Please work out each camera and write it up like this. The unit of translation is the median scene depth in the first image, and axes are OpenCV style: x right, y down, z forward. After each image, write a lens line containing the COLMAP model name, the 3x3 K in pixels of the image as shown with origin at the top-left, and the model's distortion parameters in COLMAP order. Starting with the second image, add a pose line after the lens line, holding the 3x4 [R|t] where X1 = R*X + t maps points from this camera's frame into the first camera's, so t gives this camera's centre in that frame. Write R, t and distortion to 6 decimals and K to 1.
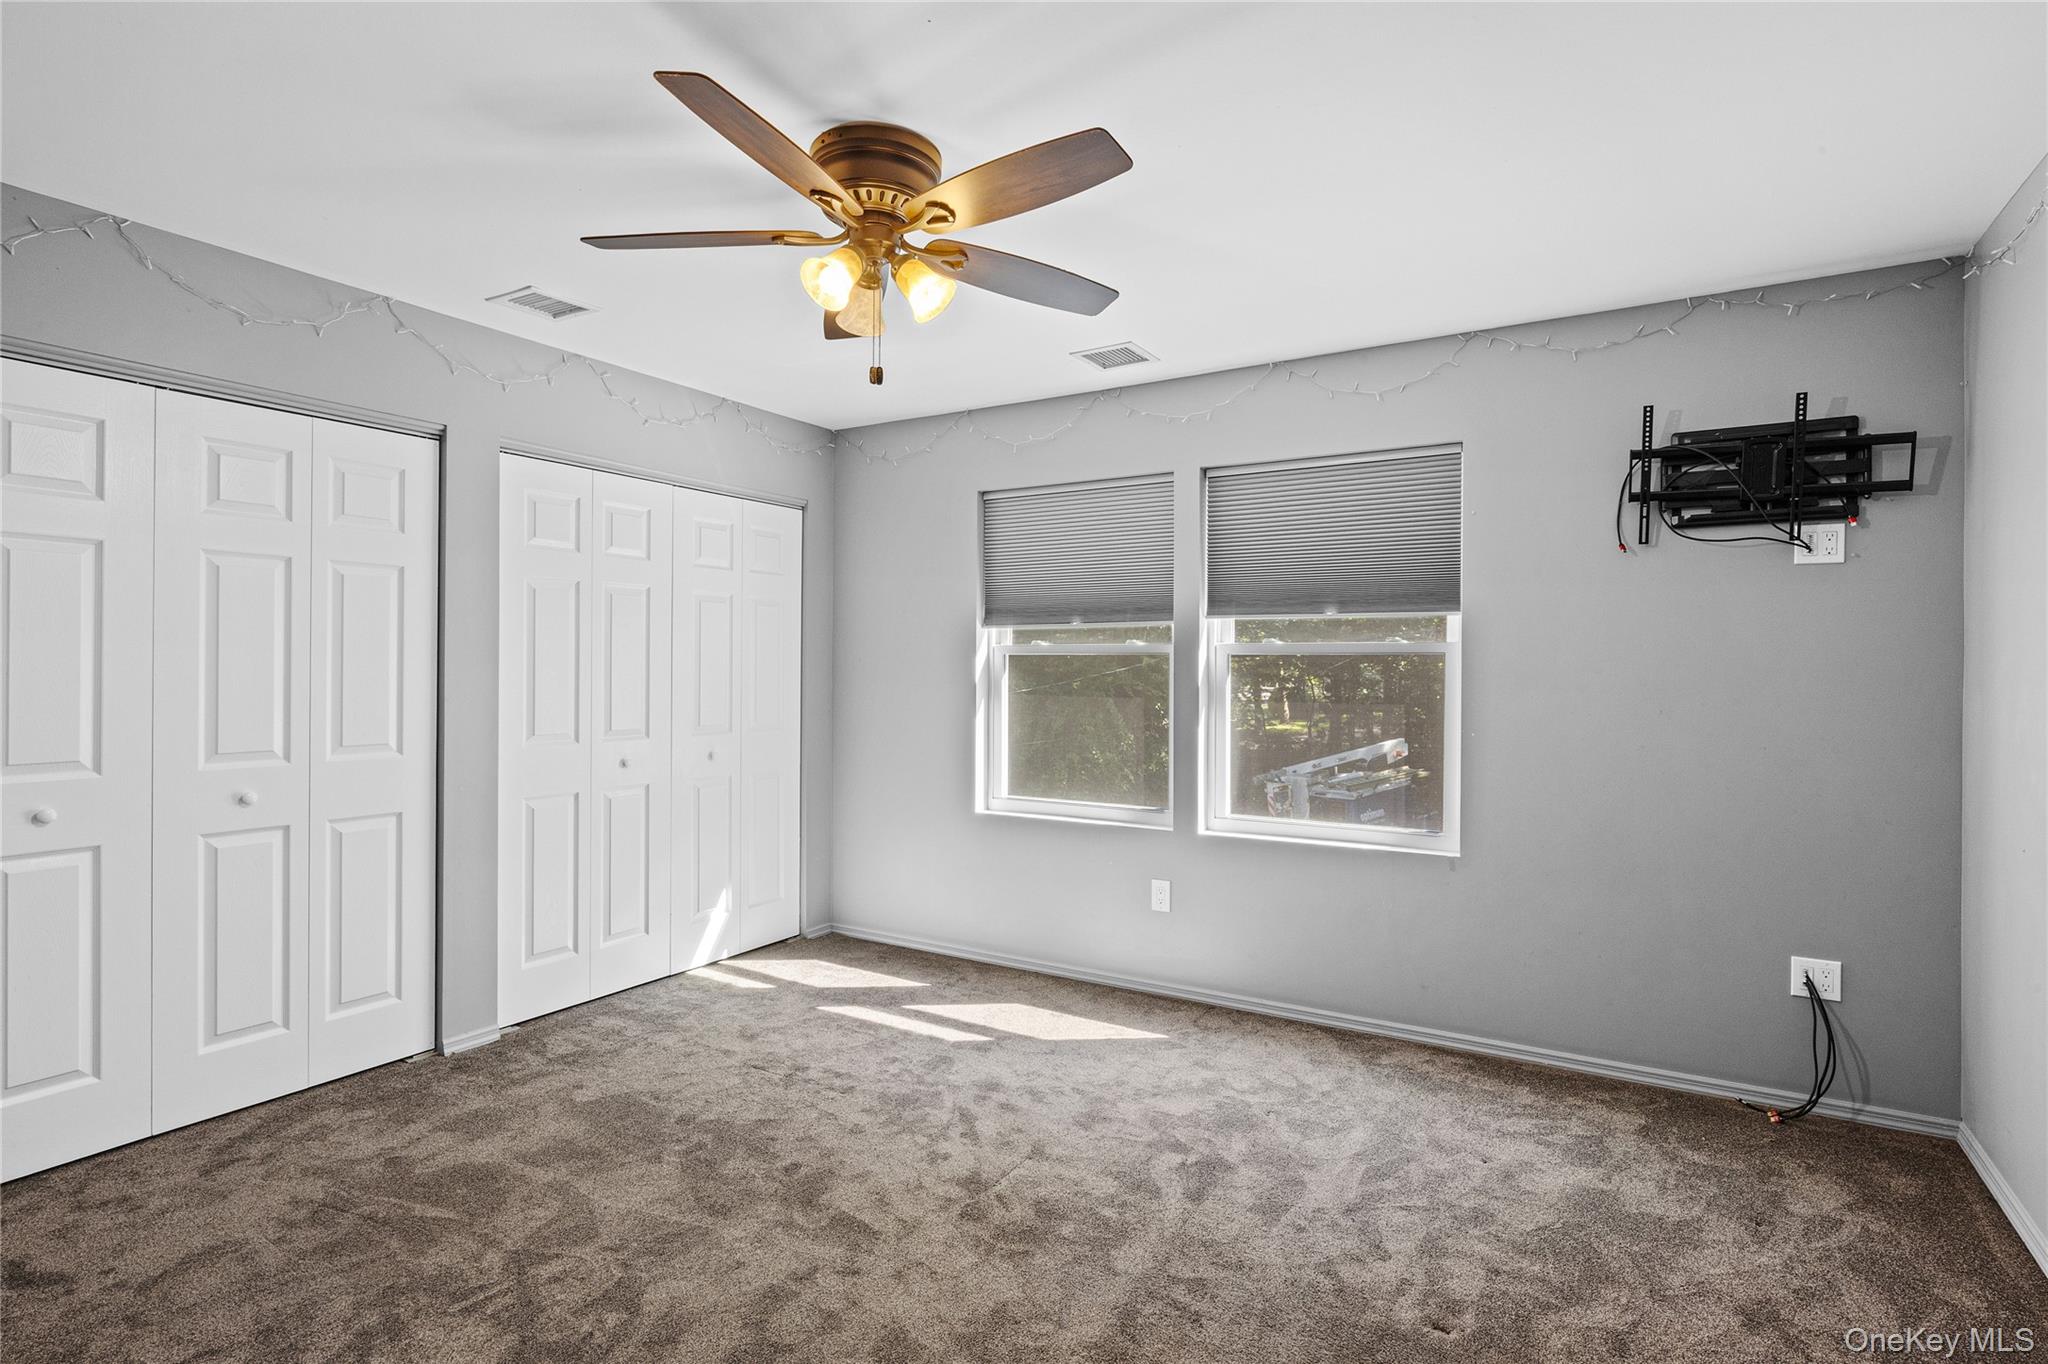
lens RADIAL K [[1006.3, 0, 1026.2], [0, 1006.3, 681.6], [0, 0, 1]] dist [-0.001241, -0.000496]
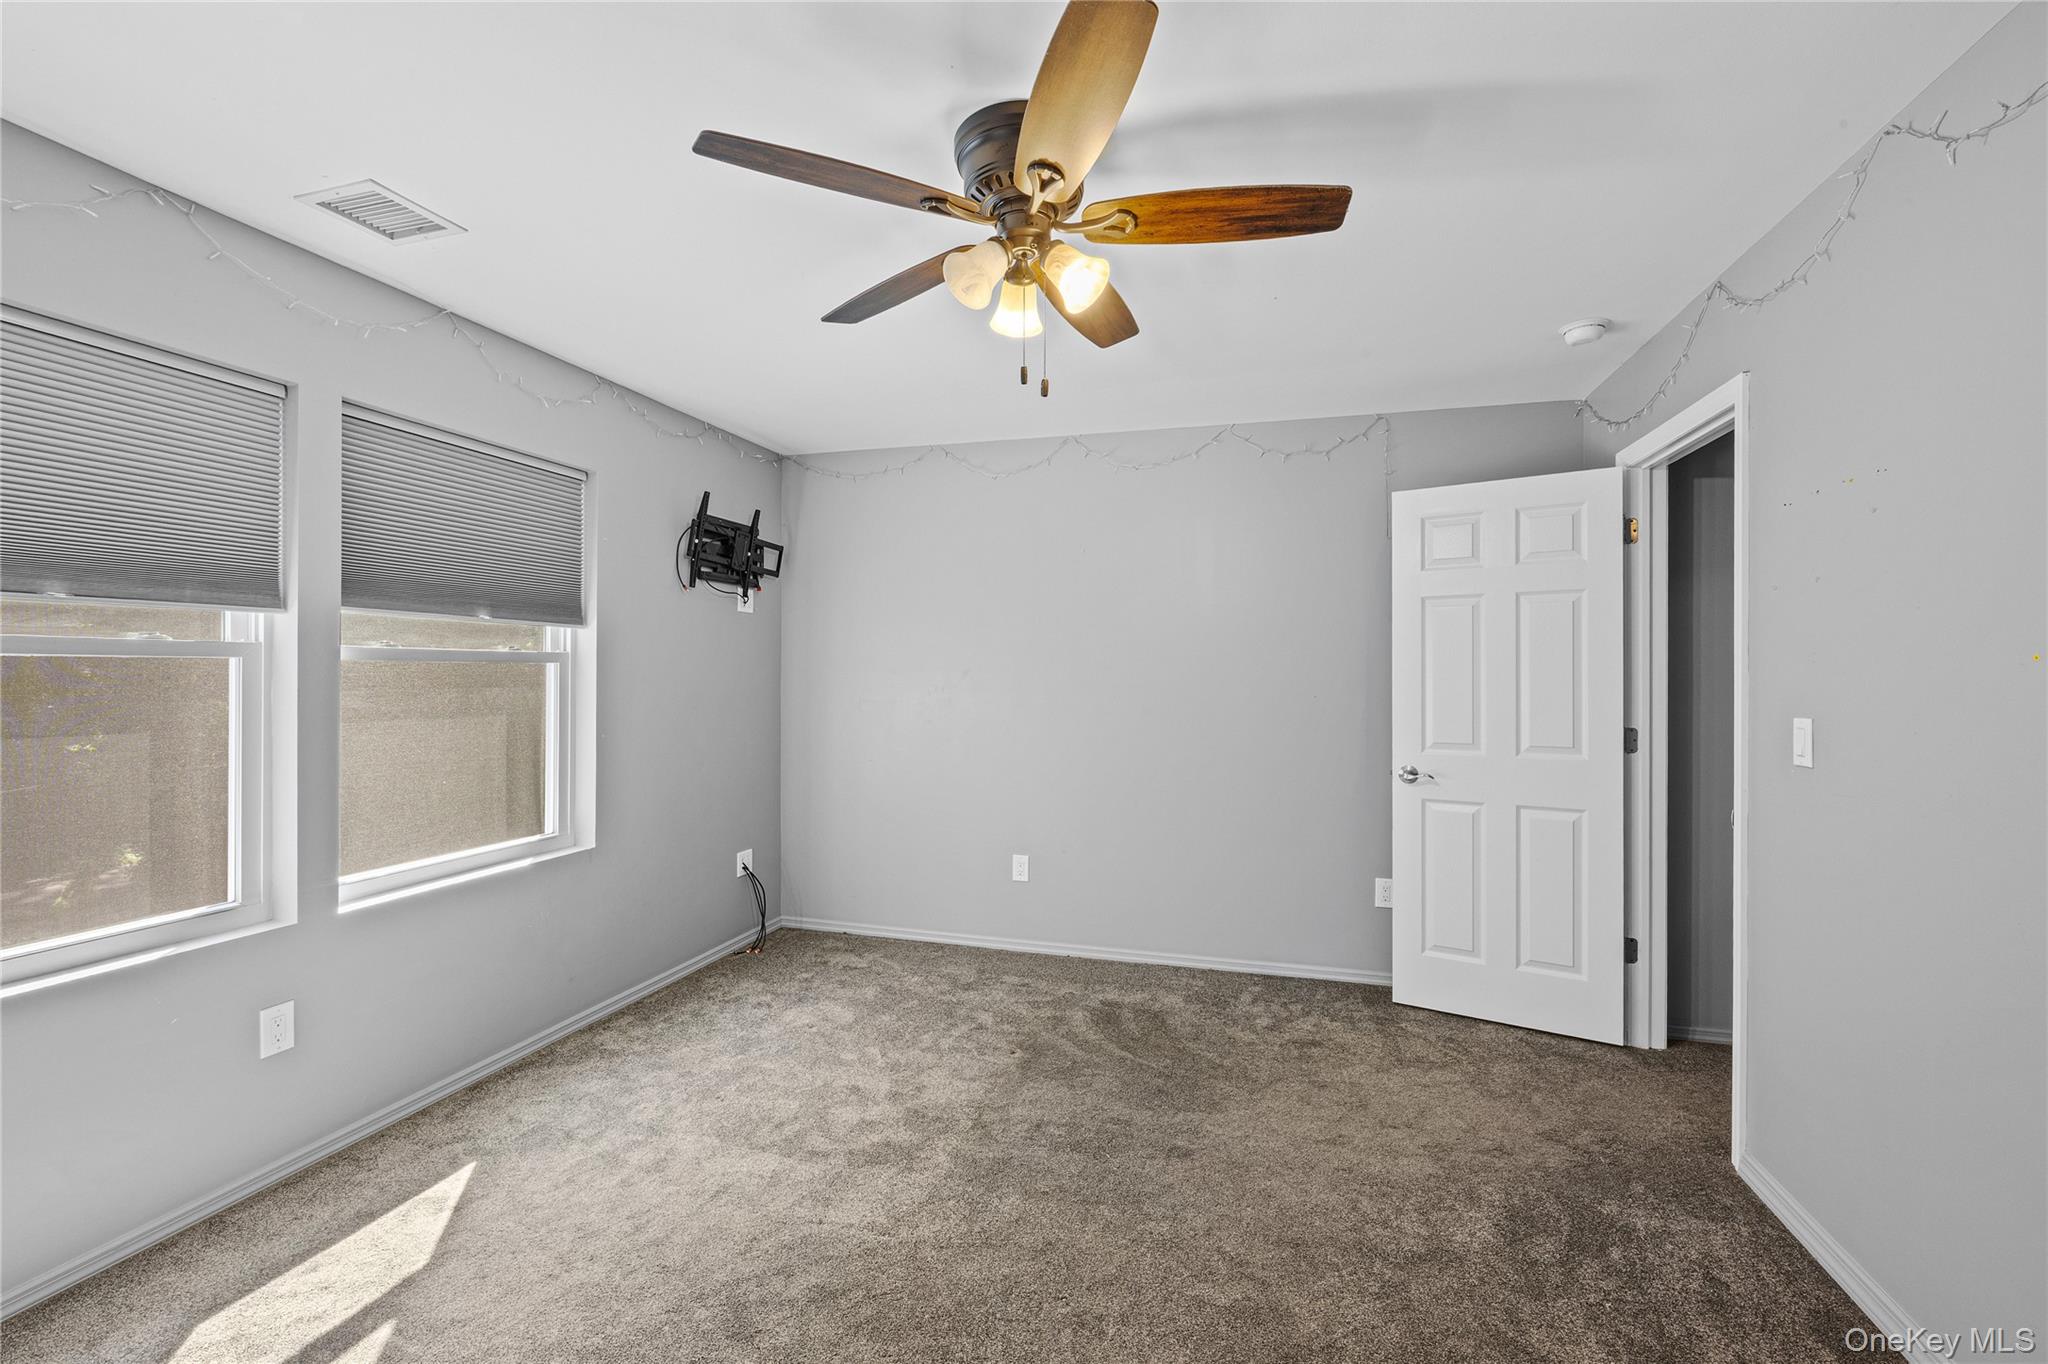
lens RADIAL K [[888.1, 0, 1017.2], [0, 888.1, 673.0], [0, 0, 1]] dist [-0.004561, -0.000893]
pose [[-0.258036, -0.007831, 0.966103, -0.653859], [0.001961, 0.999961, 0.008629, -0.024909], [-0.966133, 0.004122, -0.258011, 0.829598]]
